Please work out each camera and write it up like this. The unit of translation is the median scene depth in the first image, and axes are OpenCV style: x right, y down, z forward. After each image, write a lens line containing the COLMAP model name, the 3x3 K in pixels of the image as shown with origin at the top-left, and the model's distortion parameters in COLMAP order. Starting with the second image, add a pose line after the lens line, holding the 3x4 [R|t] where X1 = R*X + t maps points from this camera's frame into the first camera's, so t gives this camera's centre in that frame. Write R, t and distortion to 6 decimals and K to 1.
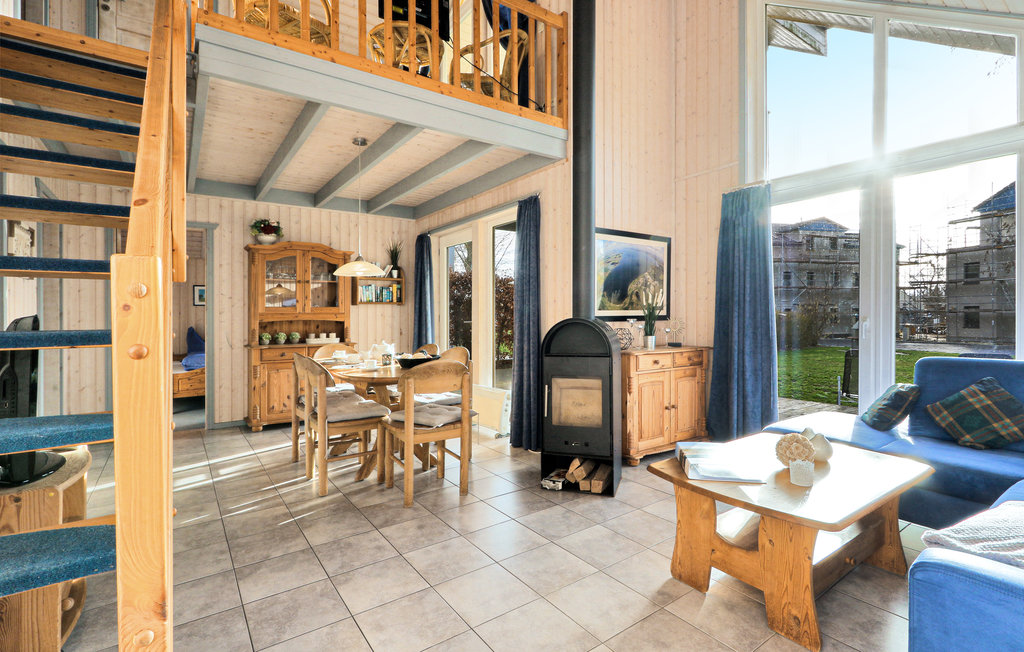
lens RADIAL K [[482.8, 0, 506.3], [0, 482.8, 318.1], [0, 0, 1]] dist [-0.000949, 0.000551]
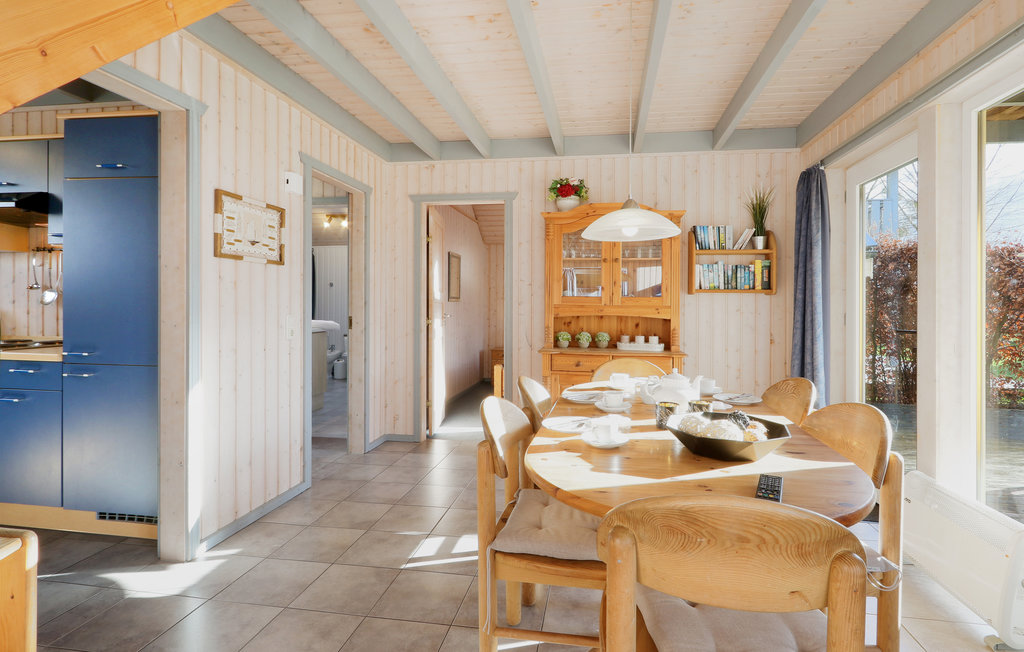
lens RADIAL K [[482.8, 0, 543.3], [0, 482.8, 298.8], [0, 0, 1]] dist [-0.000949, 0.000551]
pose [[0.728411, 0.008090, -0.685092, -0.014957], [-0.019829, 0.999760, -0.009277, -0.011418], [0.684853, 0.020342, 0.728397, 0.414511]]
